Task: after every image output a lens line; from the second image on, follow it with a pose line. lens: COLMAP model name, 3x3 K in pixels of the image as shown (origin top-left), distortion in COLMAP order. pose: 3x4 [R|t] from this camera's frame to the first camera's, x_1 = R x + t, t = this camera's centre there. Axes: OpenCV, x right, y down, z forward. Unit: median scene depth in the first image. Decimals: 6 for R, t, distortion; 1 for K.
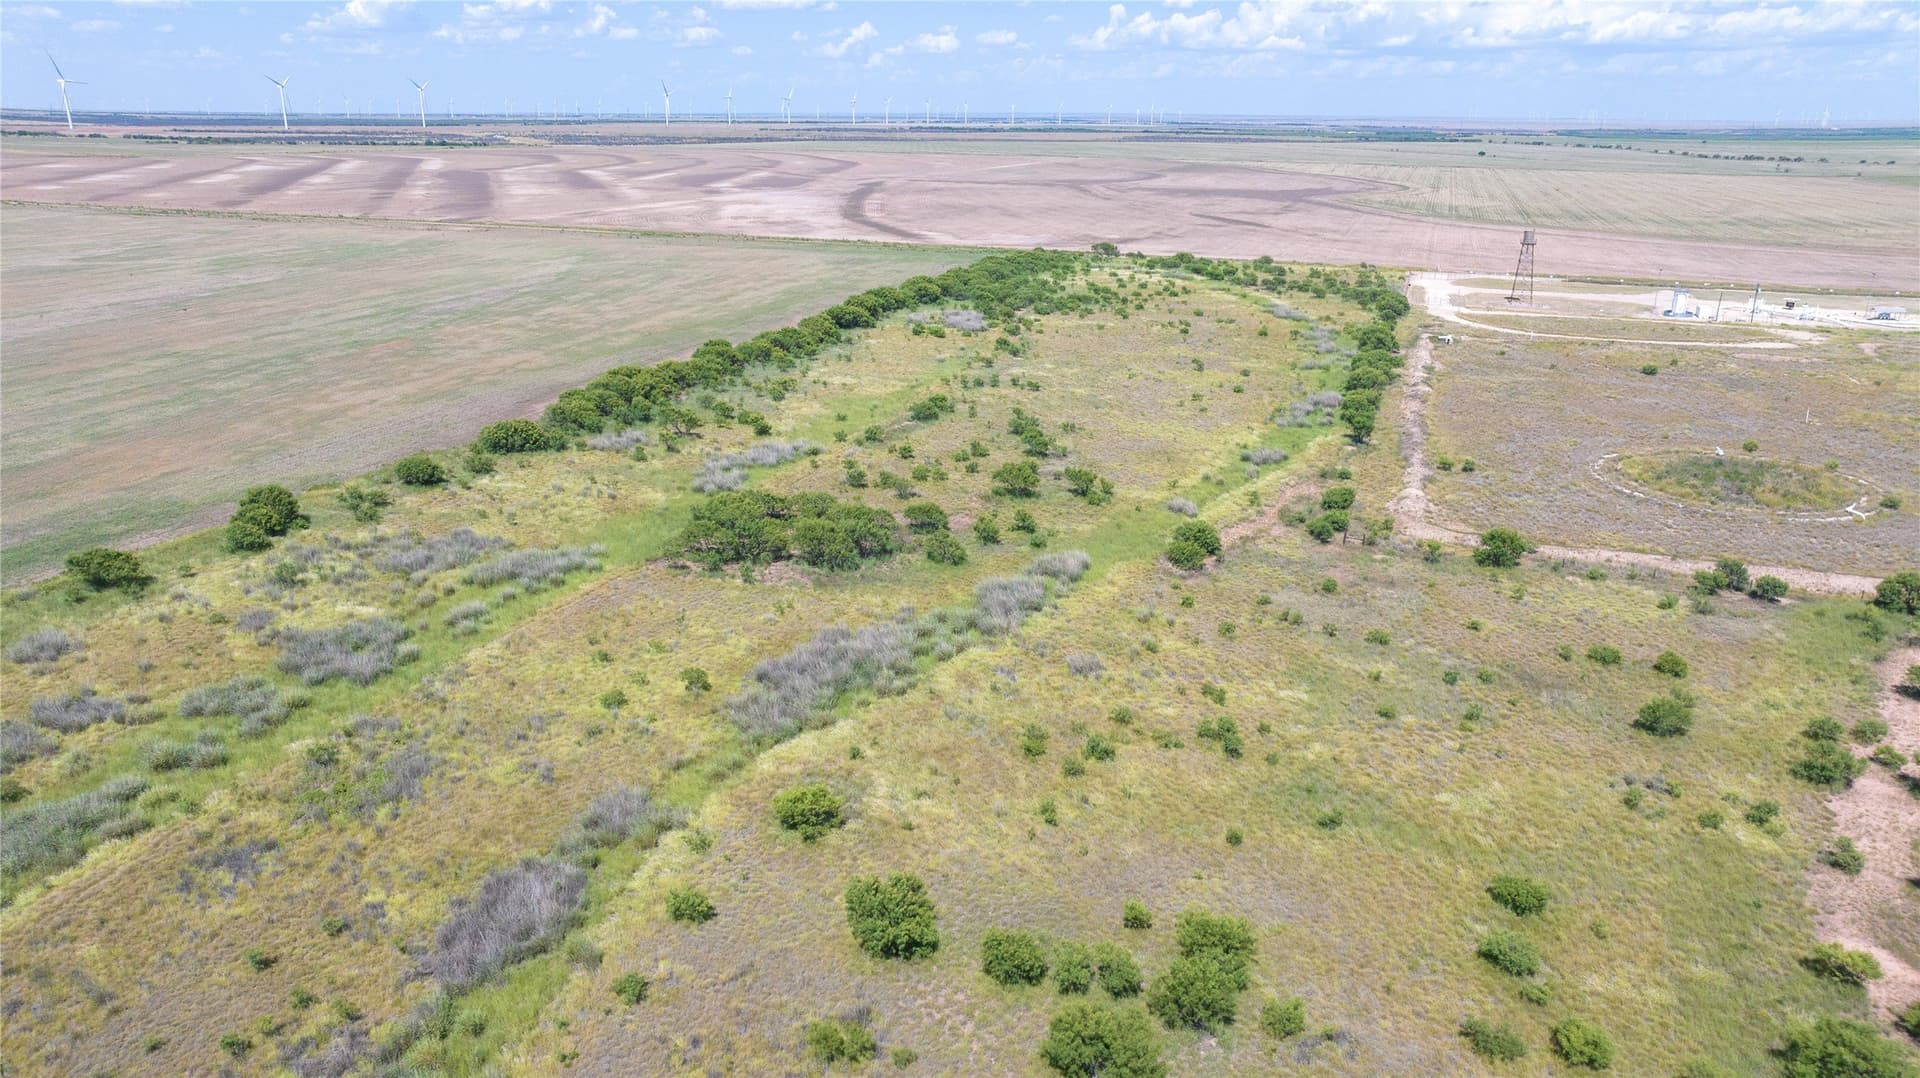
lens RADIAL K [[1413.2, 0, 958.3], [0, 1413.2, 533.5], [0, 0, 1]] dist [-0.027306, 0.036847]
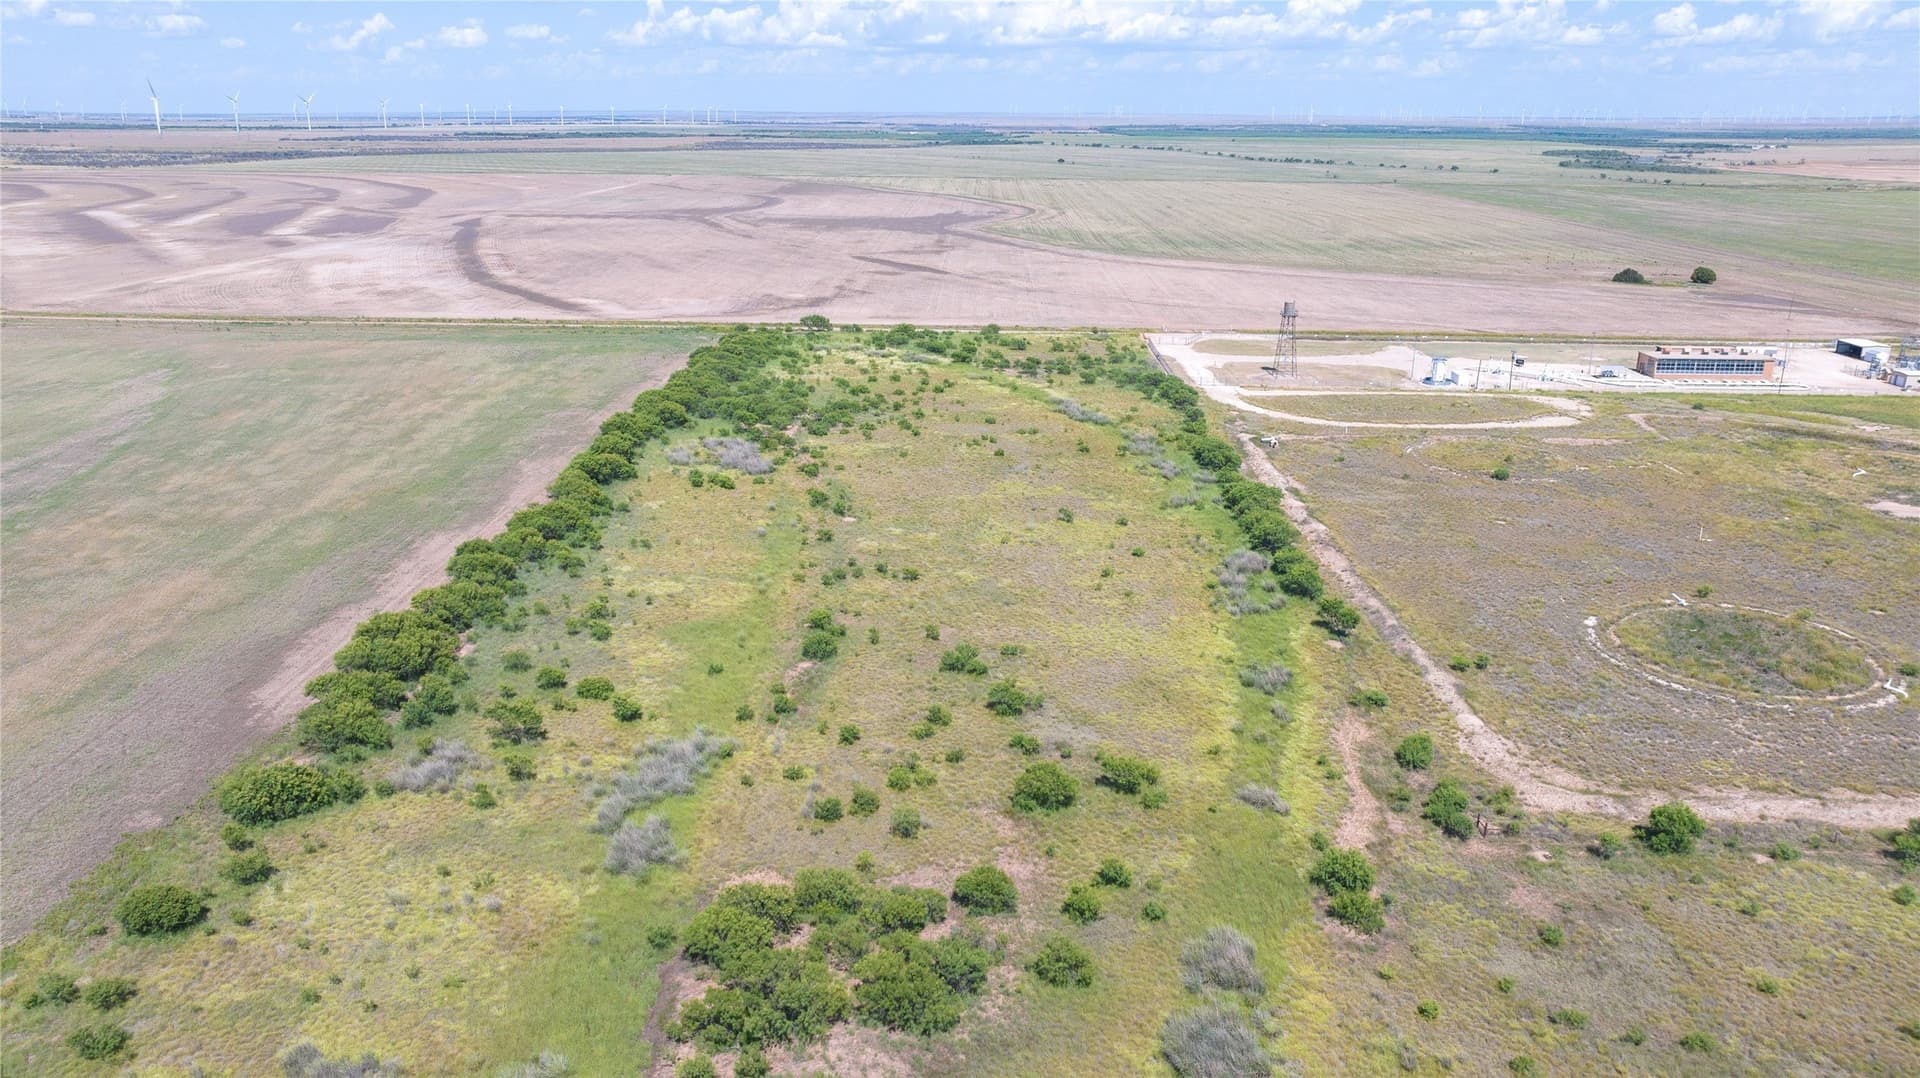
lens RADIAL K [[1413.2, 0, 985.9], [0, 1413.2, 551.6], [0, 0, 1]] dist [-0.027306, 0.036847]
pose [[0.948232, -0.098840, 0.301806, -0.065867], [0.094476, 0.995103, 0.029059, -0.060233], [-0.303200, 0.000959, 0.952926, 0.091896]]
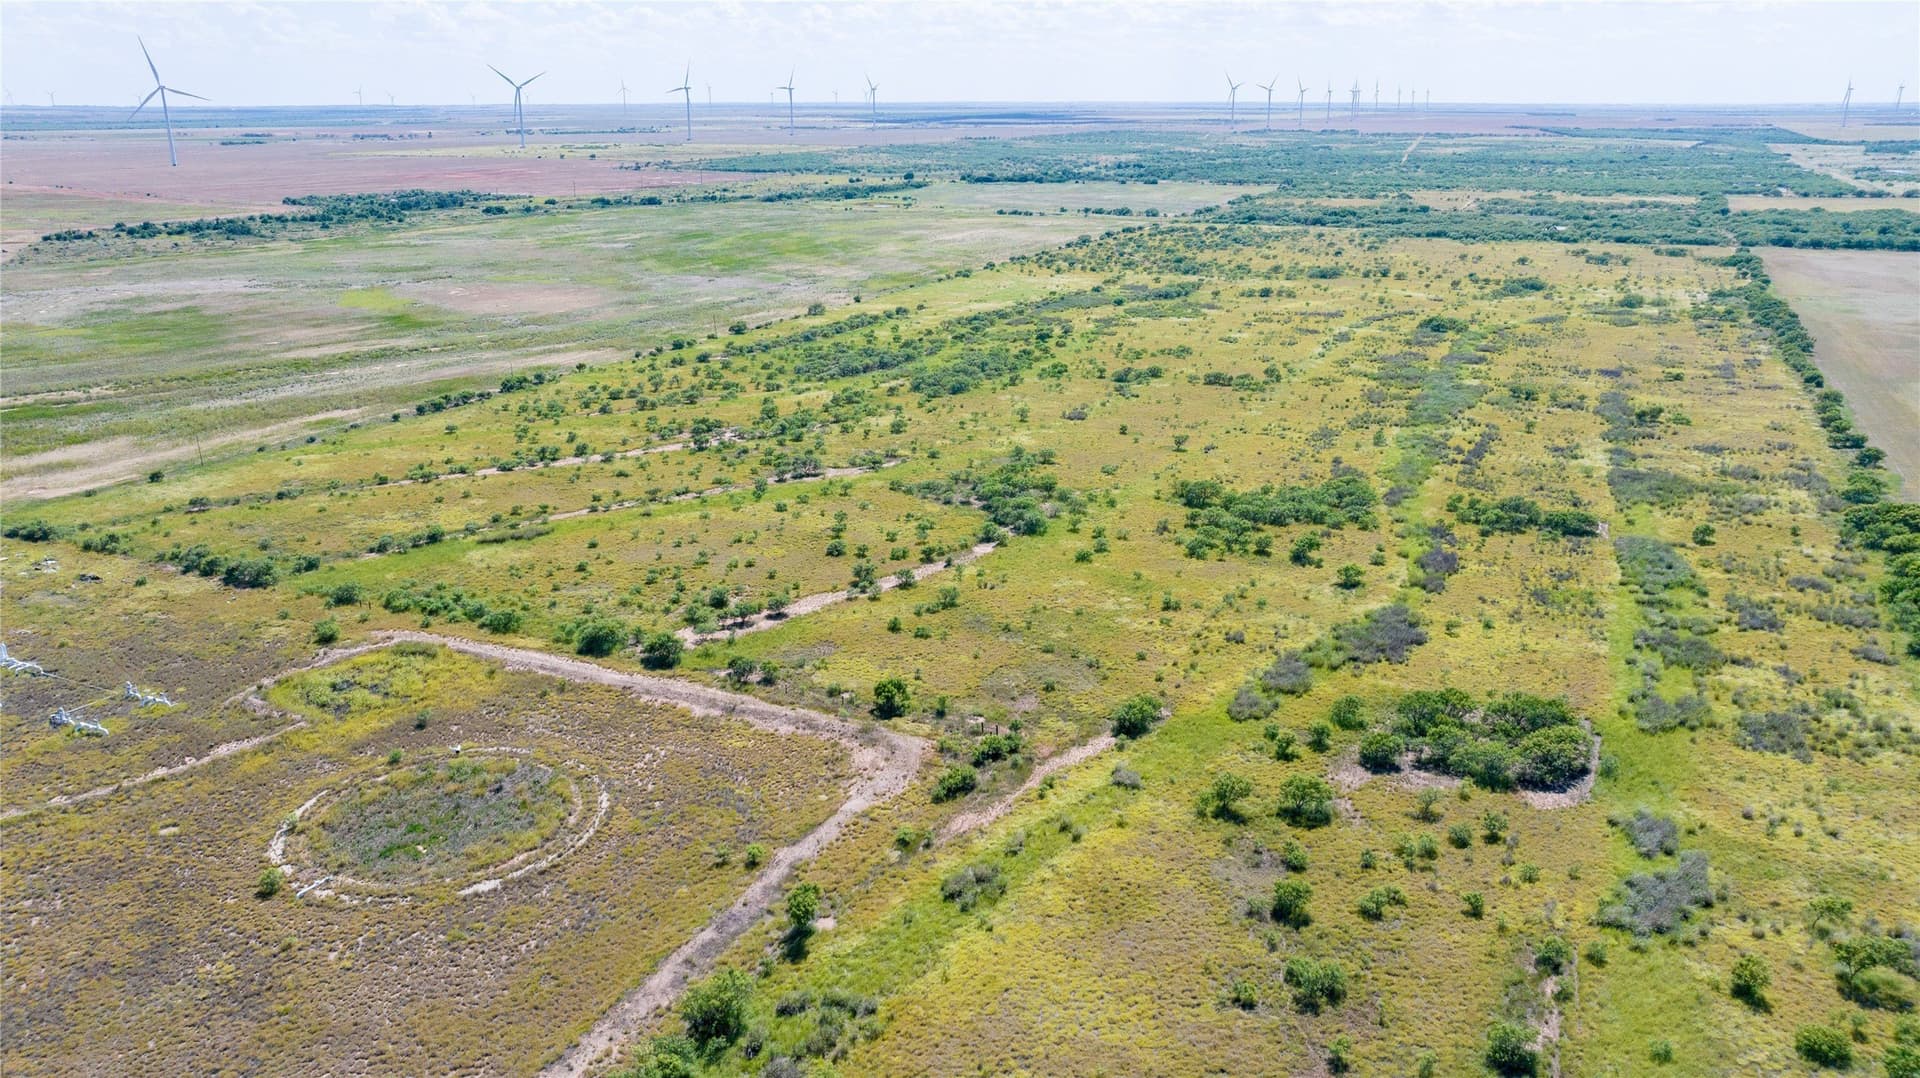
lens RADIAL K [[1461.5, 0, 952.9], [0, 1461.5, 545.5], [0, 0, 1]] dist [-0.039434, 0.057875]
pose [[-0.993600, -0.040577, 0.105415, 0.055275], [0.024885, 0.831687, 0.554687, -0.222448], [-0.110180, 0.553760, -0.825355, 0.545885]]
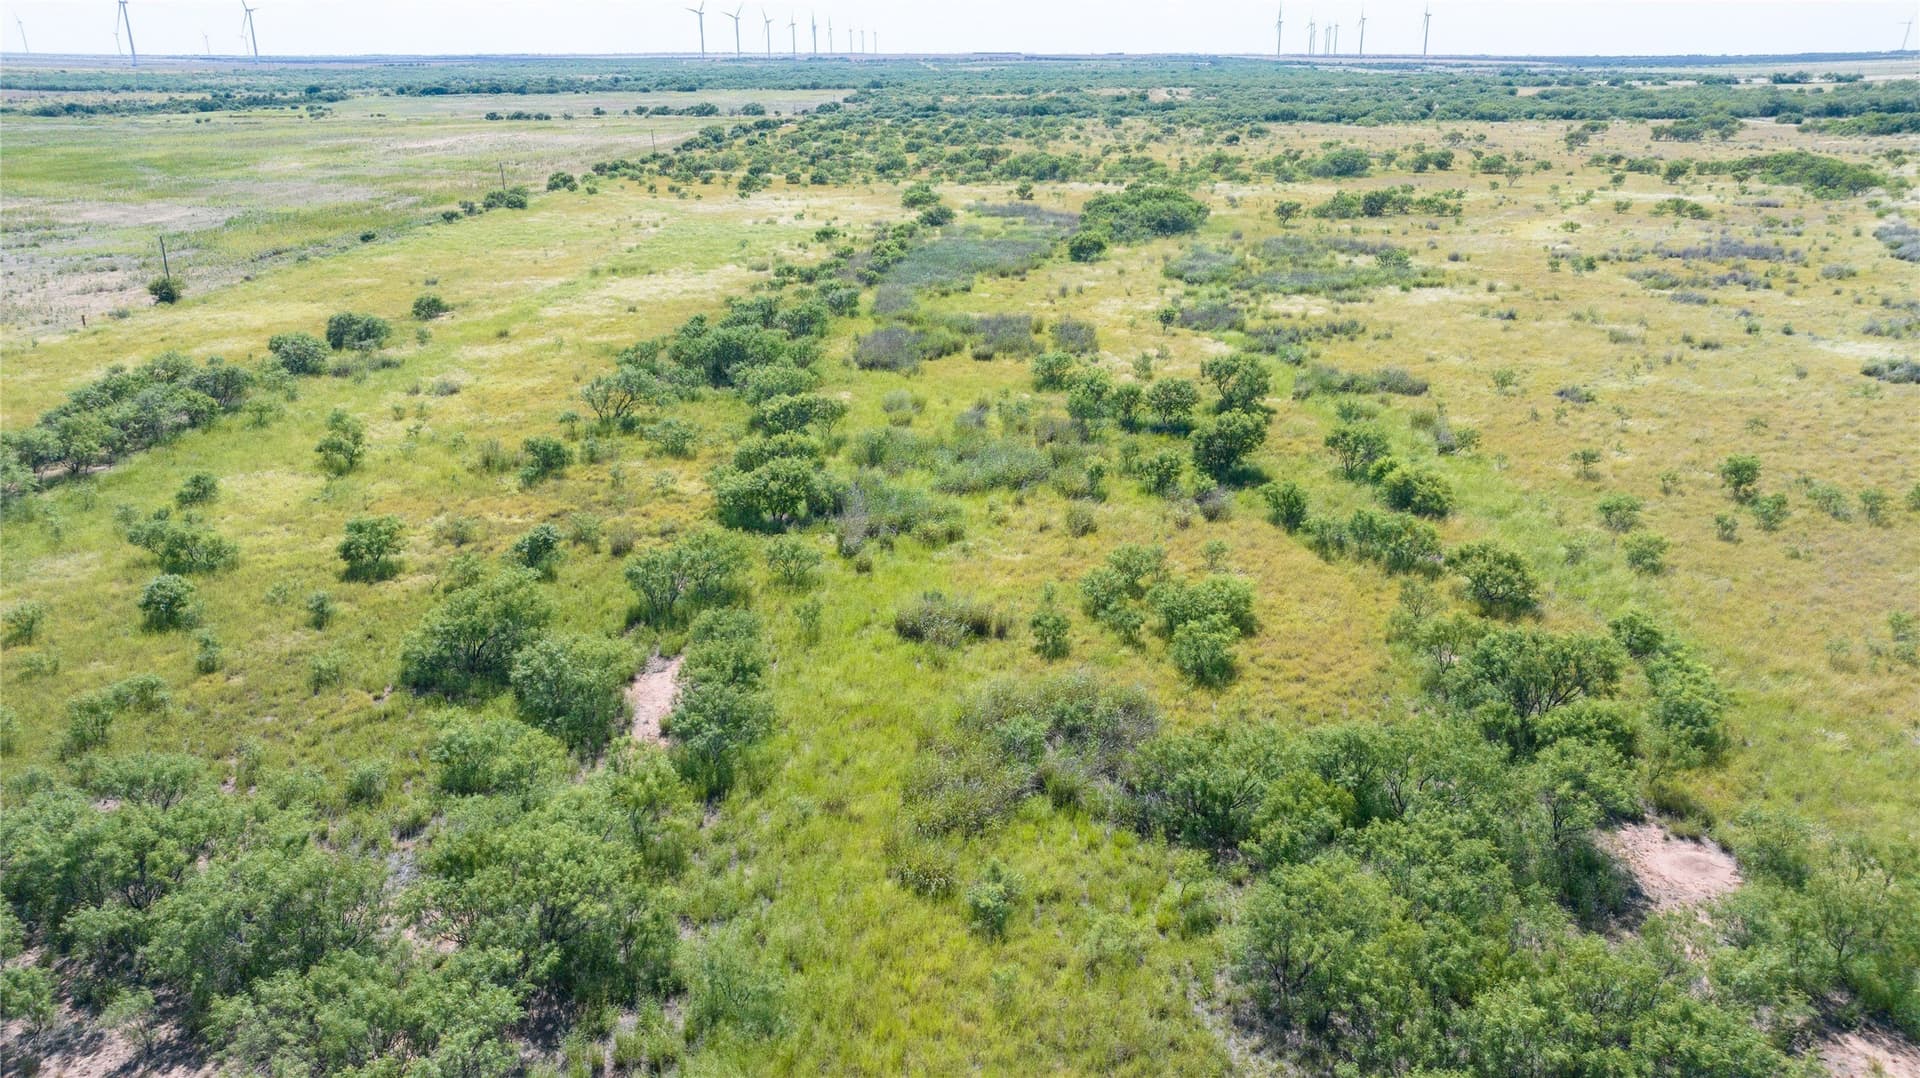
lens RADIAL K [[1461.5, 0, 959.0], [0, 1461.5, 554.4], [0, 0, 1]] dist [-0.039434, 0.057875]
pose [[-0.965633, 0.084772, -0.245695, 0.169325], [-0.074482, 0.815410, 0.574072, 0.087080], [0.249008, 0.572643, -0.781073, -0.141032]]
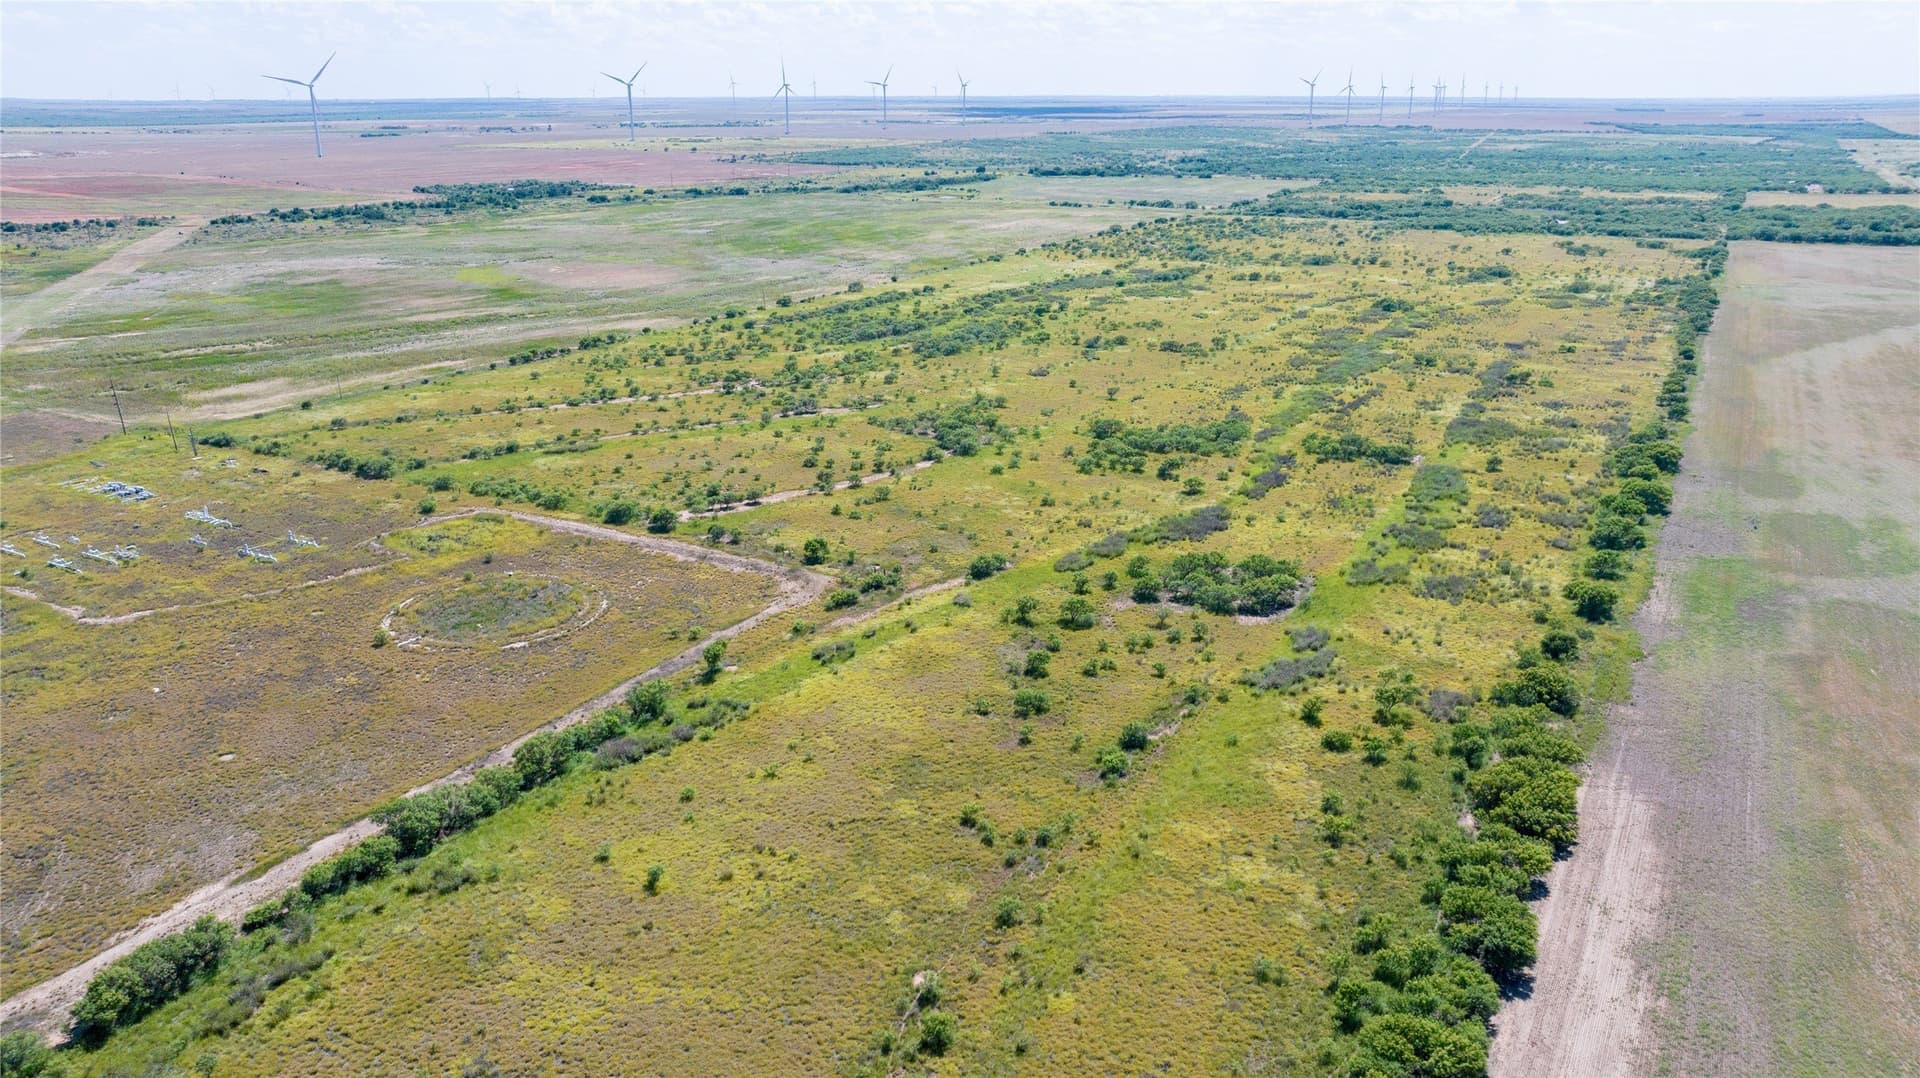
lens RADIAL K [[1413.2, 0, 956.3], [0, 1413.2, 546.0], [0, 0, 1]] dist [-0.027306, 0.036847]
pose [[-0.983884, -0.063358, 0.167206, -0.020933], [0.042771, 0.824580, 0.564127, -0.266576], [-0.173616, 0.562187, -0.808581, 0.655030]]
